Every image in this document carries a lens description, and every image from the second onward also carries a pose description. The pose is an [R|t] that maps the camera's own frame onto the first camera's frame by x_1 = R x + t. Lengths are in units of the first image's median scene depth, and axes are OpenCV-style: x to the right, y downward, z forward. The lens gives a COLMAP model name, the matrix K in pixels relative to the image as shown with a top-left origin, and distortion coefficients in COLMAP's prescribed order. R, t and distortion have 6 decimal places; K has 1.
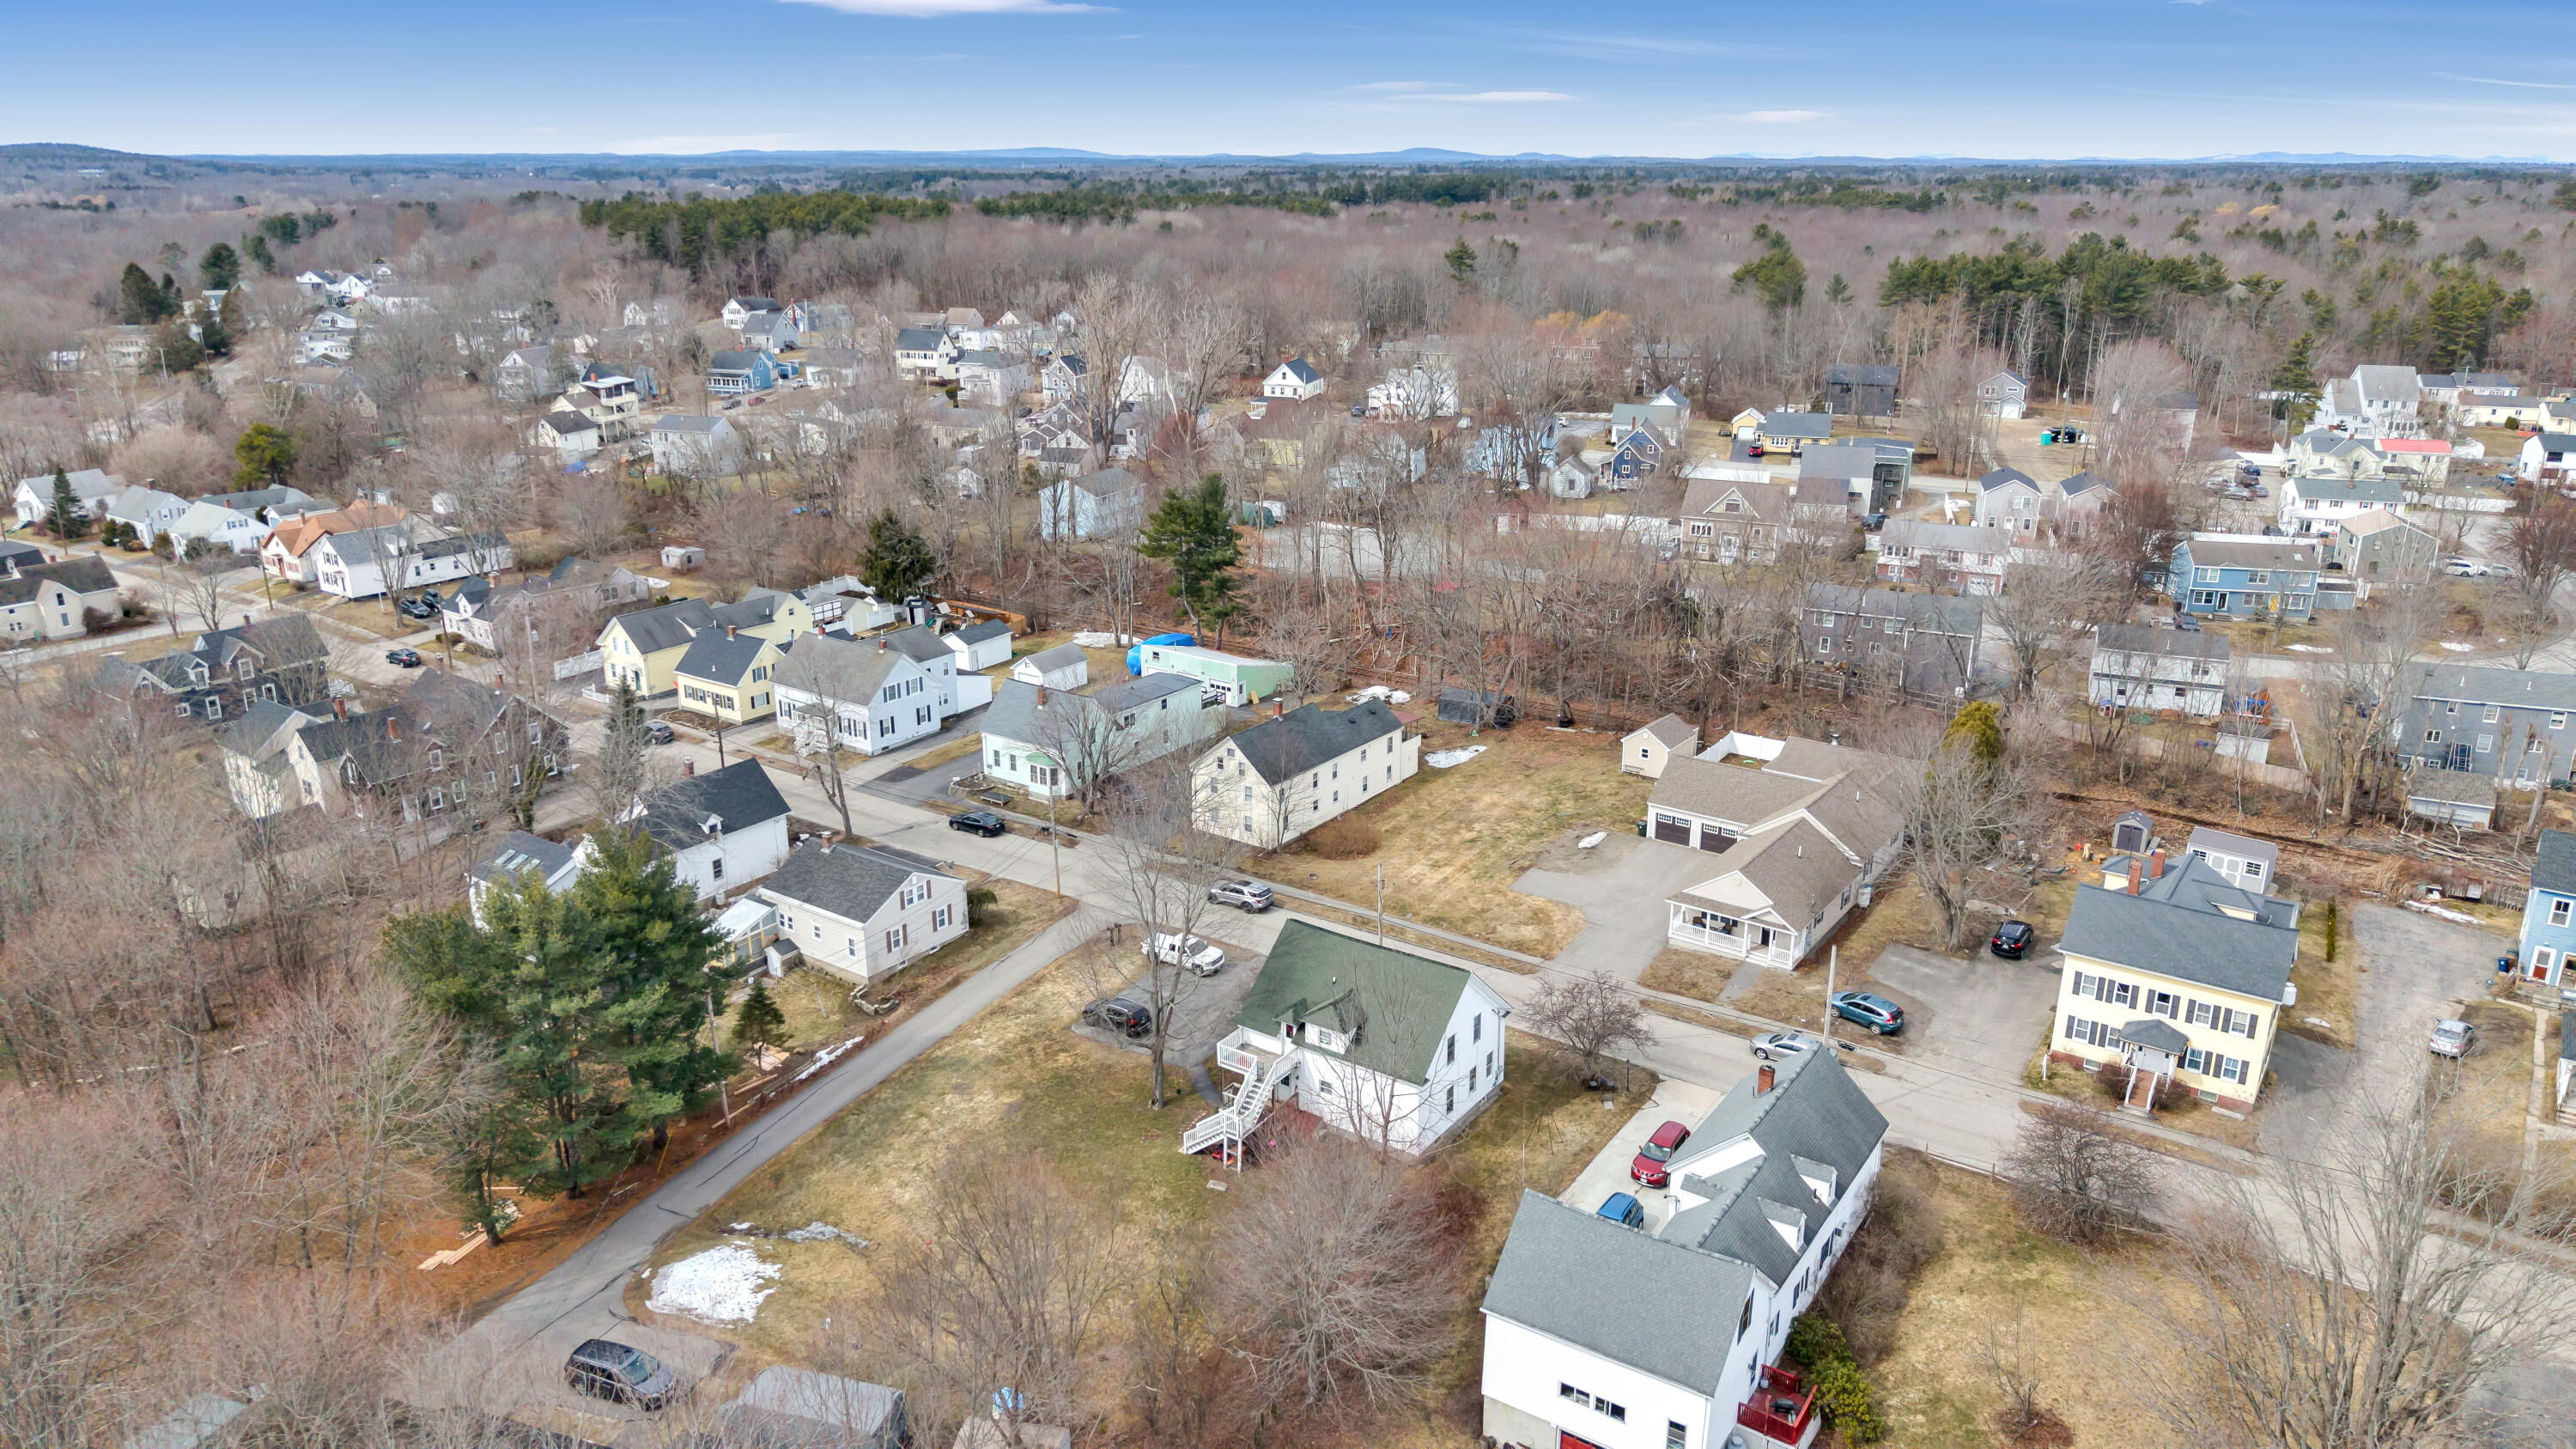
lens RADIAL K [[1732.6, 0, 1294.1], [0, 1732.6, 683.6], [0, 0, 1]] dist [0.062487, -0.054512]
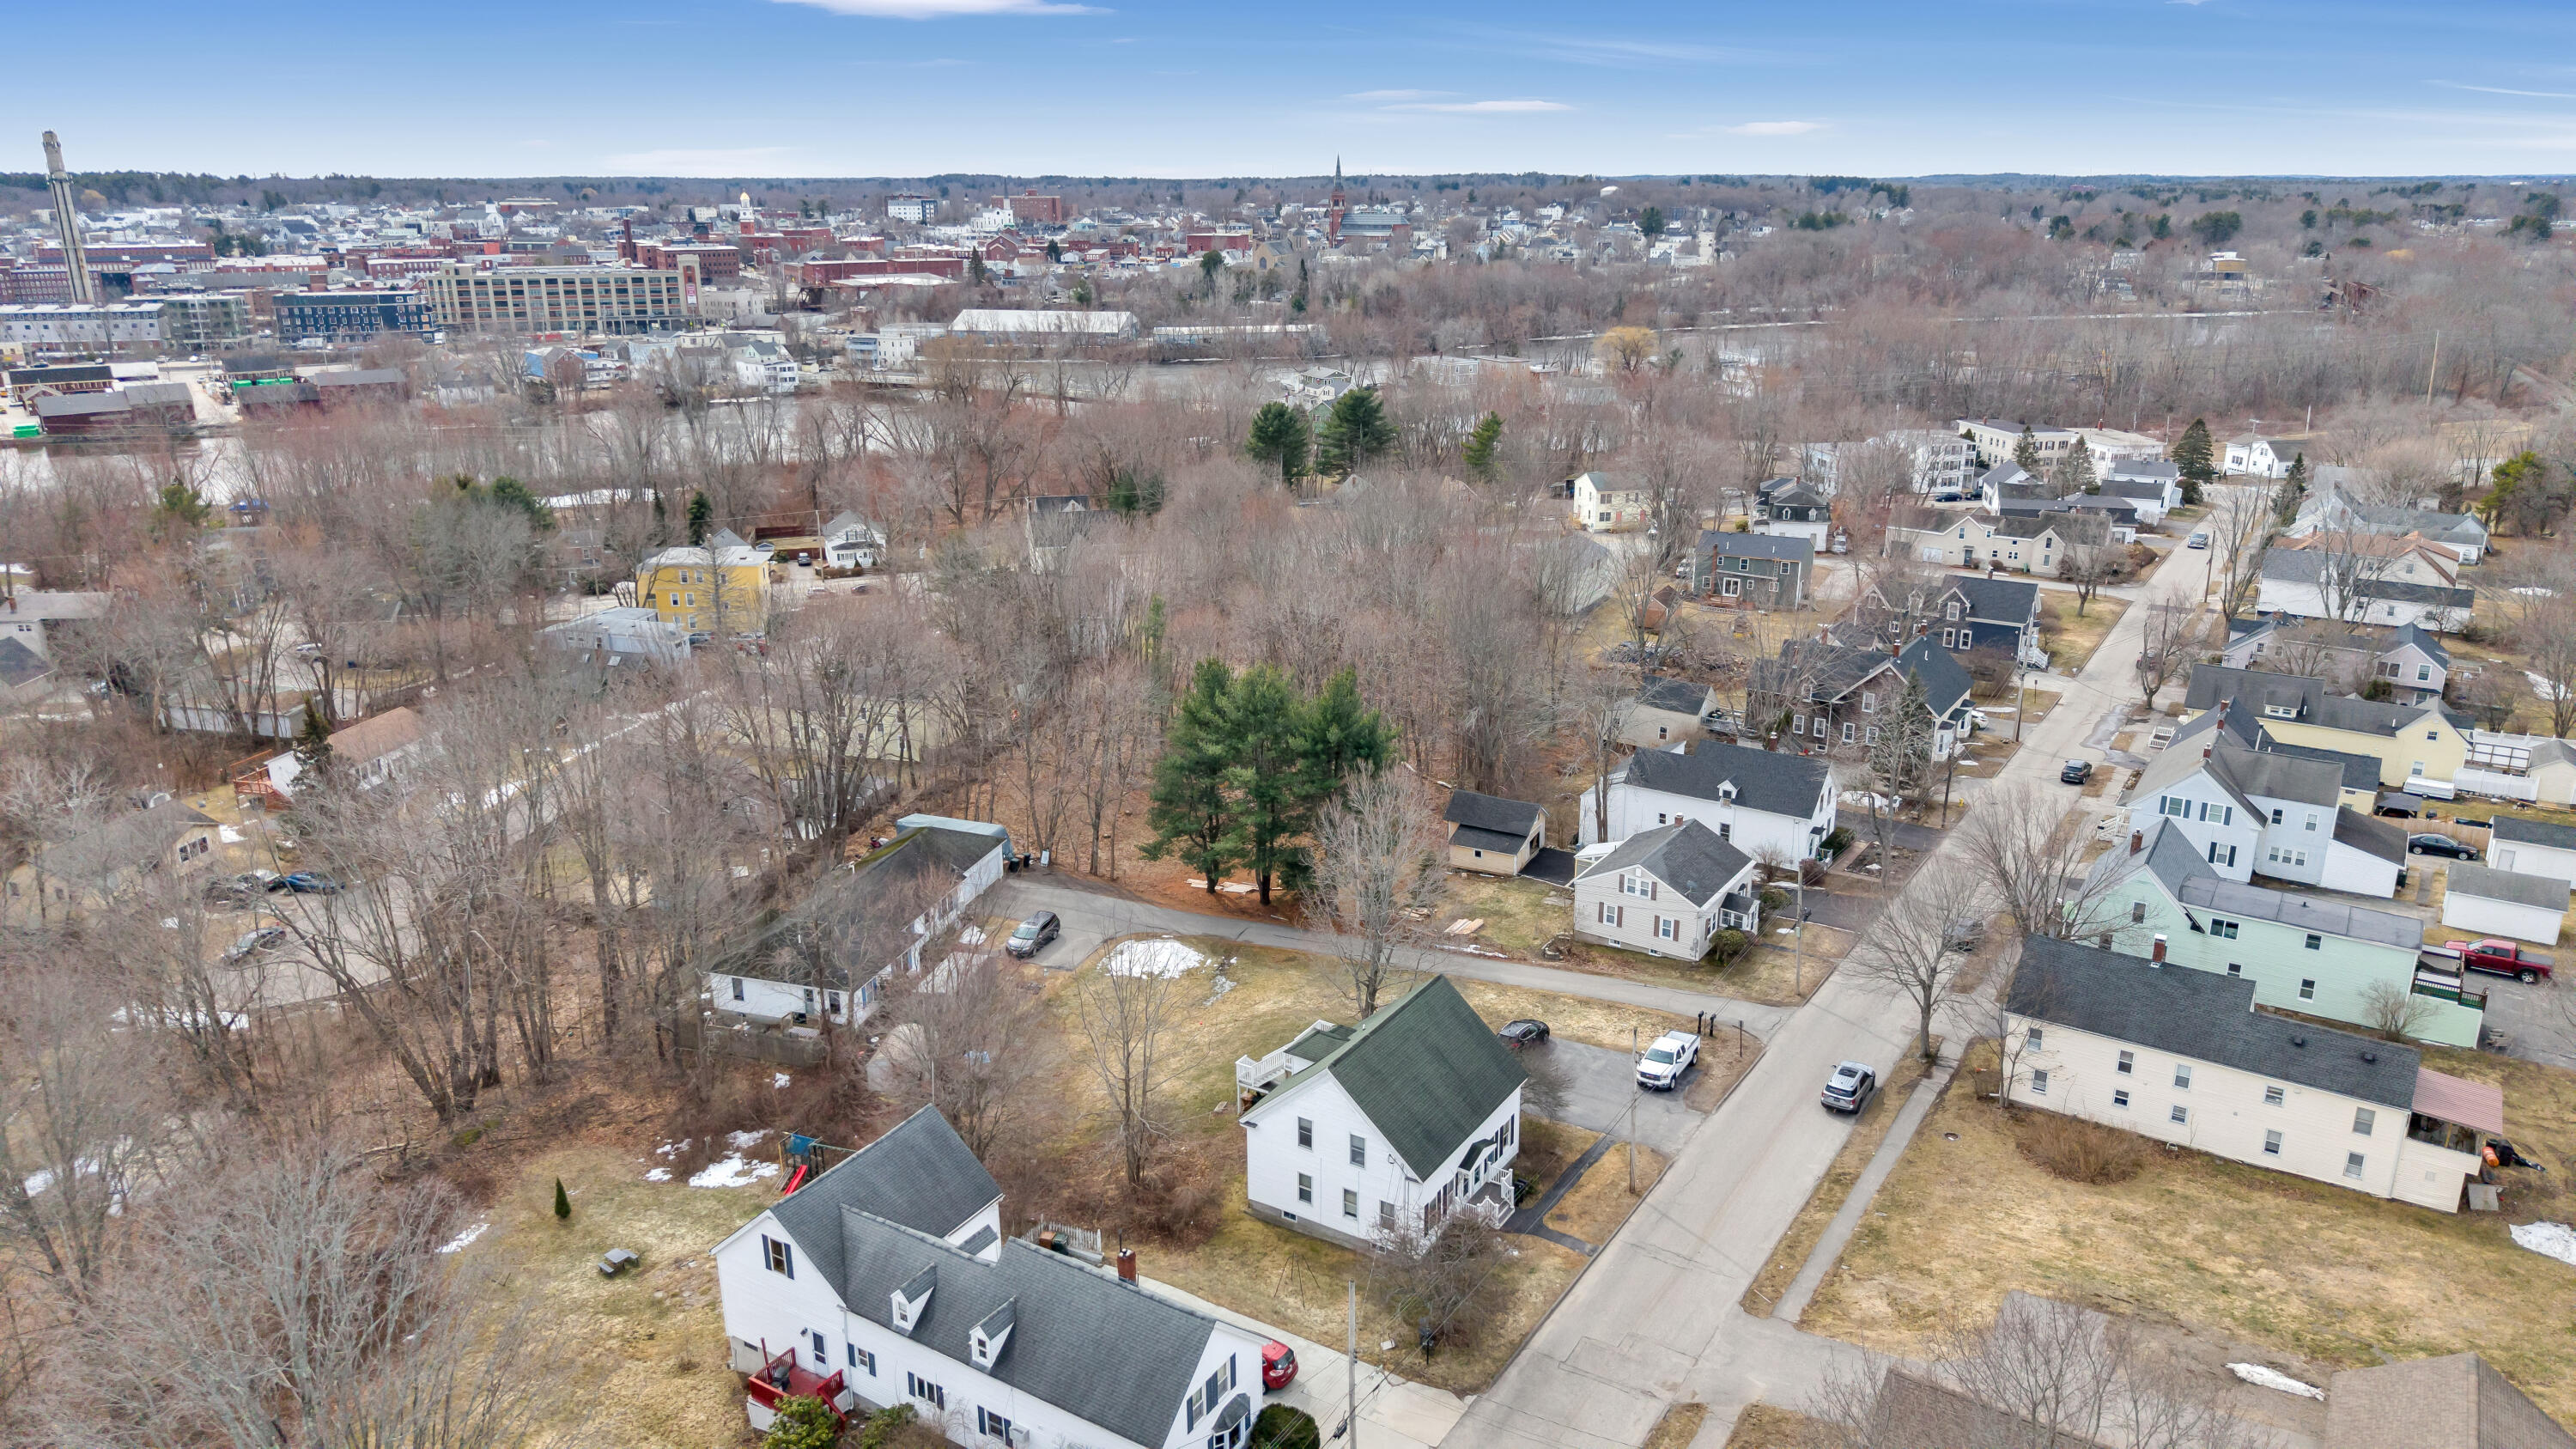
lens RADIAL K [[1727.8, 0, 1288.0], [0, 1727.8, 724.5], [0, 0, 1]] dist [0.041429, -0.048276]
pose [[0.036216, 0.298136, -0.953836, 0.548856], [-0.285540, 0.917759, 0.276017, -0.143672], [0.957682, 0.262362, 0.118367, 0.511040]]
